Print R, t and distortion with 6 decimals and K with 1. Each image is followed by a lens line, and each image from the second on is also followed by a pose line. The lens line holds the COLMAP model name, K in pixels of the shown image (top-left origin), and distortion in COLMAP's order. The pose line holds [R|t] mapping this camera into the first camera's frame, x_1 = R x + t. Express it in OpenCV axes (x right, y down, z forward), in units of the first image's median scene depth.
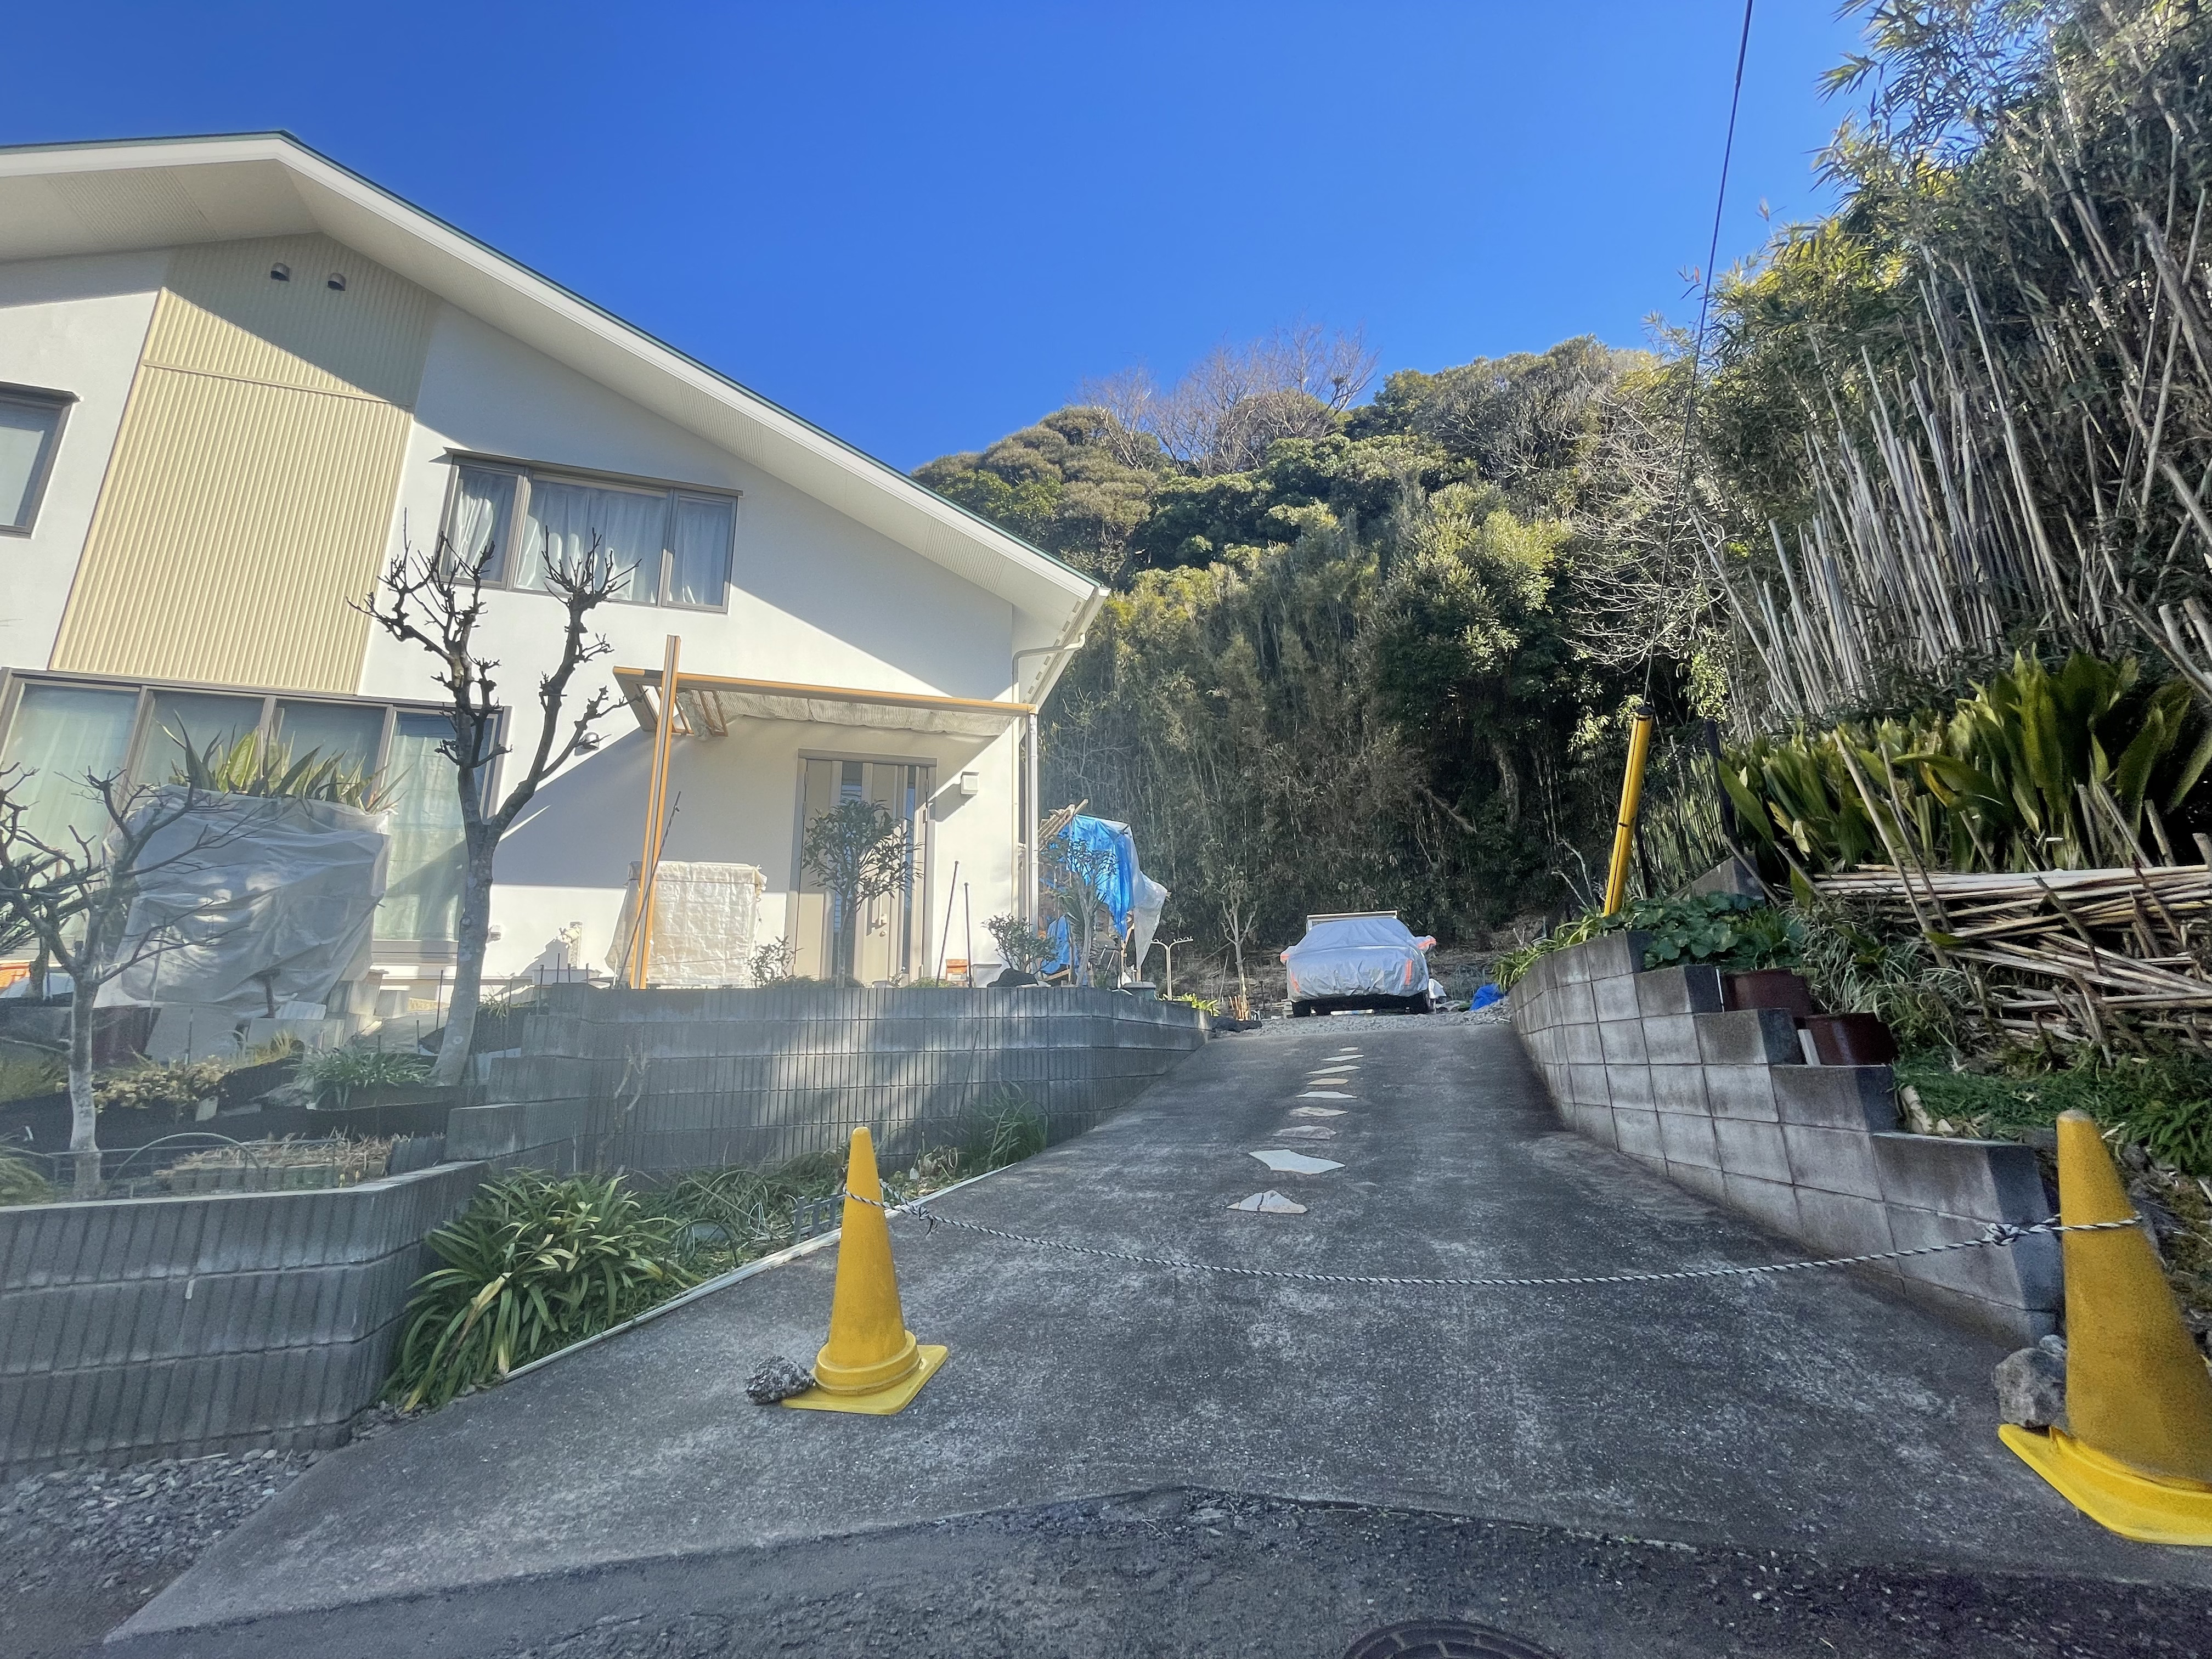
lens RADIAL K [[894.6, 0, 1104.6], [0, 894.6, 833.5], [0, 0, 1]] dist [-0.002237, -0.000120]
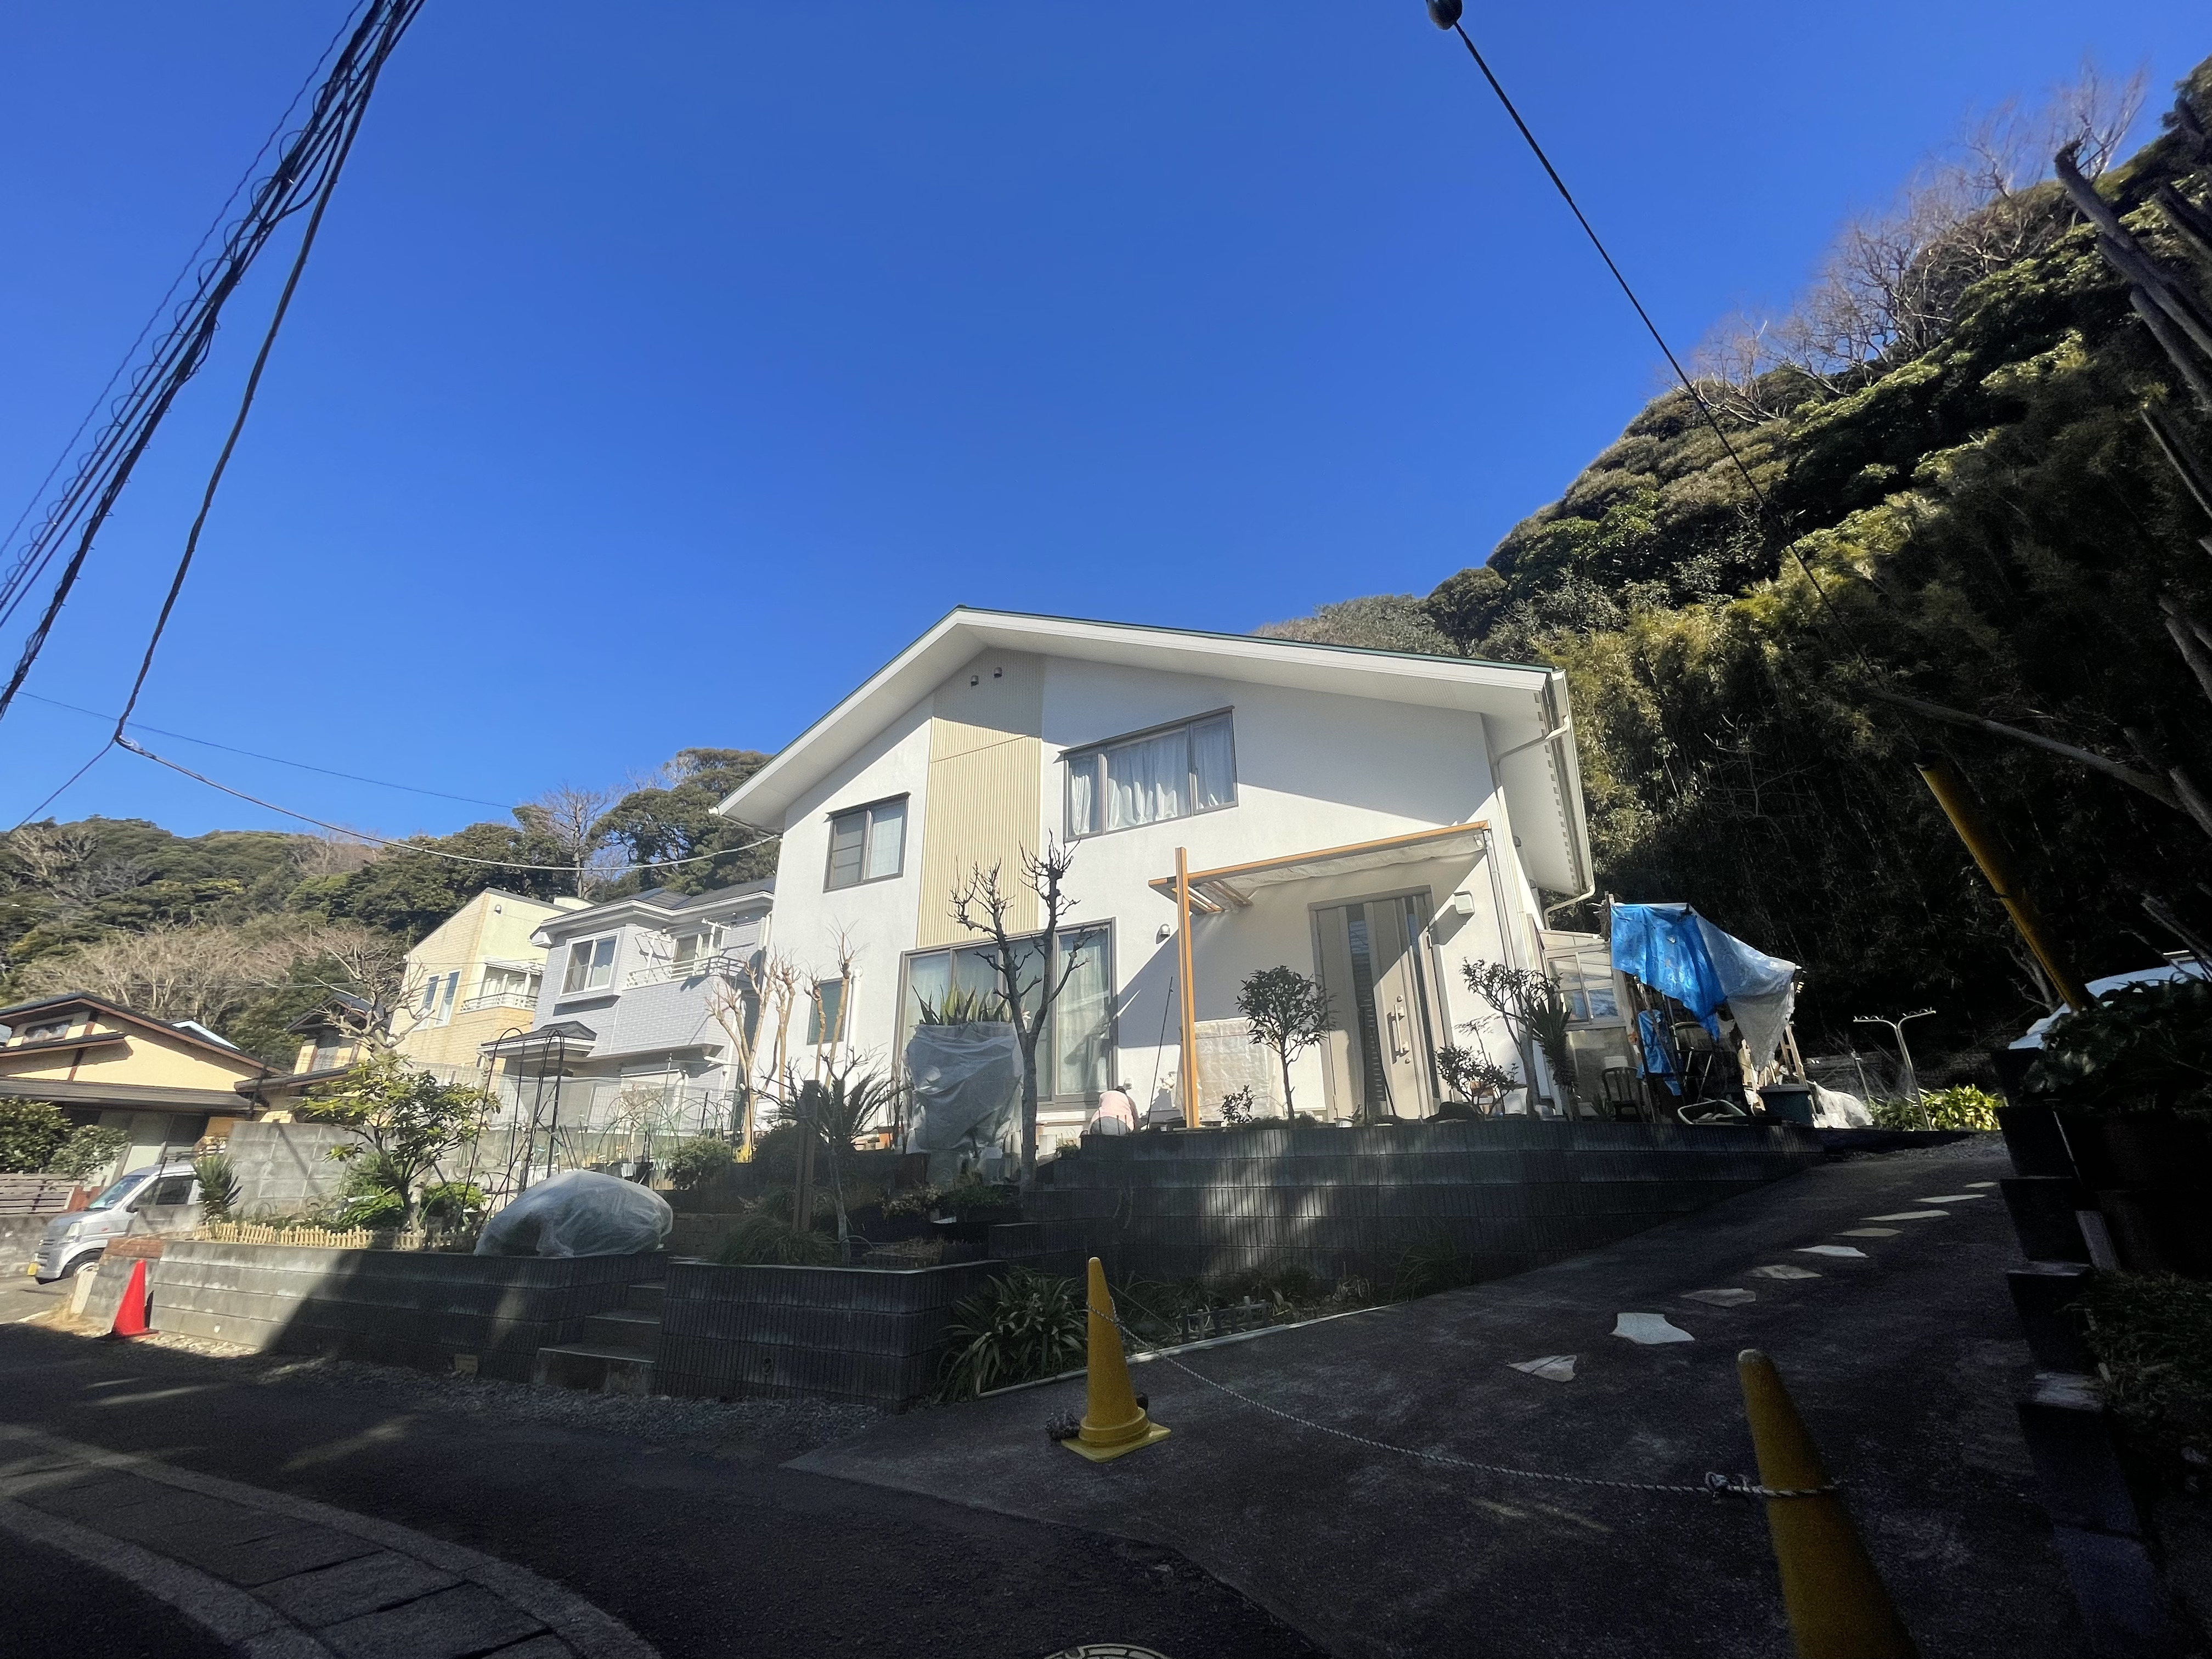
lens RADIAL K [[894.6, 0, 1103.9], [0, 894.6, 833.0], [0, 0, 1]] dist [-0.002237, -0.000120]
pose [[0.695723, -0.243821, -0.675663, 0.343442], [0.173150, 0.969817, -0.171679, -0.036618], [0.697129, 0.002450, 0.716941, -0.021047]]
